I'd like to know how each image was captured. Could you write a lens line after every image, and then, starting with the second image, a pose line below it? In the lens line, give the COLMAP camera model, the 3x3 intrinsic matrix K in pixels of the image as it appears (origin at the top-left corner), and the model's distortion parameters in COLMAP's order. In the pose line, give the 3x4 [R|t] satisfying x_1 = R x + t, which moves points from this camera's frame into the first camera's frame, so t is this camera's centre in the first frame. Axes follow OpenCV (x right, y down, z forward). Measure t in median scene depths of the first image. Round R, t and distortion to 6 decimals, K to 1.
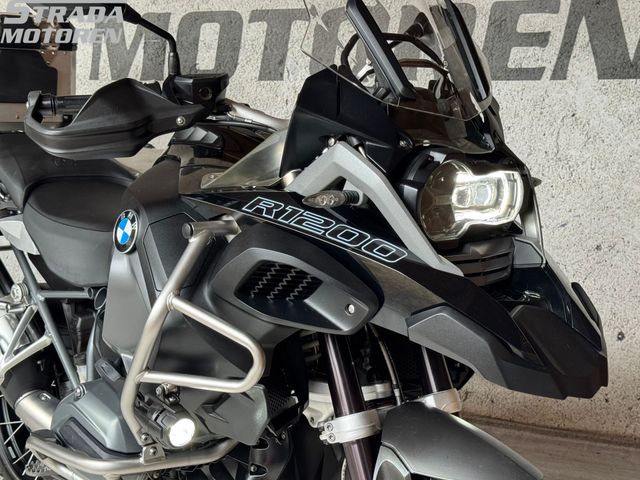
lens RADIAL K [[960.3, 0, 308.7], [0, 960.3, 239.2], [0, 0, 1]] dist [0.156145, 0.000000]
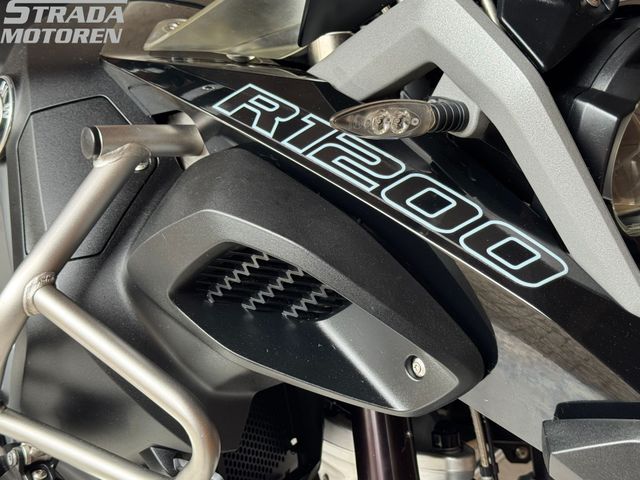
lens RADIAL K [[960.3, 0, 323.0], [0, 960.3, 240.9], [0, 0, 1]] dist [0.156145, 0.000000]
pose [[0.992947, 0.111219, -0.041066, 0.011639], [-0.103181, 0.981264, 0.162712, -0.051443], [0.058393, -0.157327, 0.985819, 0.545932]]
